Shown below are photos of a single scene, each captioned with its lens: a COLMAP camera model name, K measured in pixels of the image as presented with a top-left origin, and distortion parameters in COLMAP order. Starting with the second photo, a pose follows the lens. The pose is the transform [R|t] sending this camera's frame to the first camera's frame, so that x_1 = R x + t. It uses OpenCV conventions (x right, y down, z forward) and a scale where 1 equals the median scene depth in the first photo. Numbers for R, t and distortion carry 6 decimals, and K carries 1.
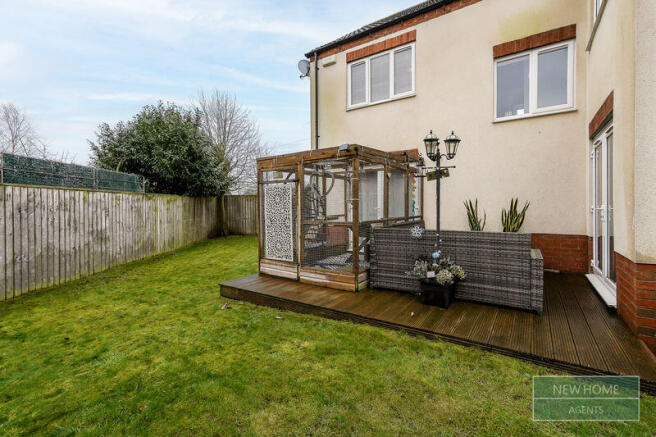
lens RADIAL K [[301.0, 0, 328.0], [0, 301.0, 208.1], [0, 0, 1]] dist [0.000028, 0.000310]
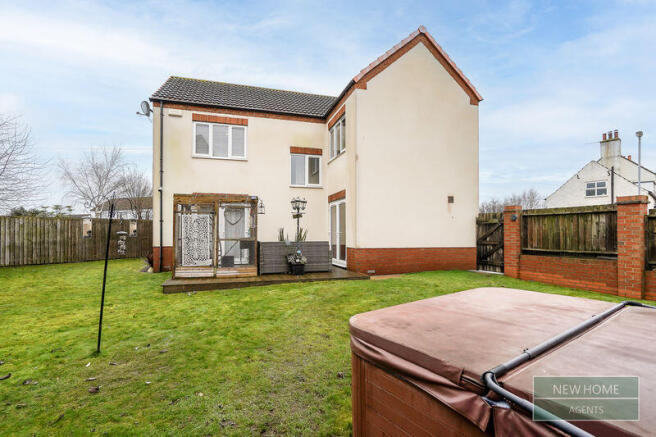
lens RADIAL K [[311.2, 0, 327.2], [0, 311.2, 235.8], [0, 0, 1]] dist [-0.000140, 0.000037]
pose [[0.615493, 0.000798, 0.788142, -0.727190], [0.000690, 0.999999, -0.001551, 0.021223], [-0.788142, 0.001499, 0.615492, -0.326459]]
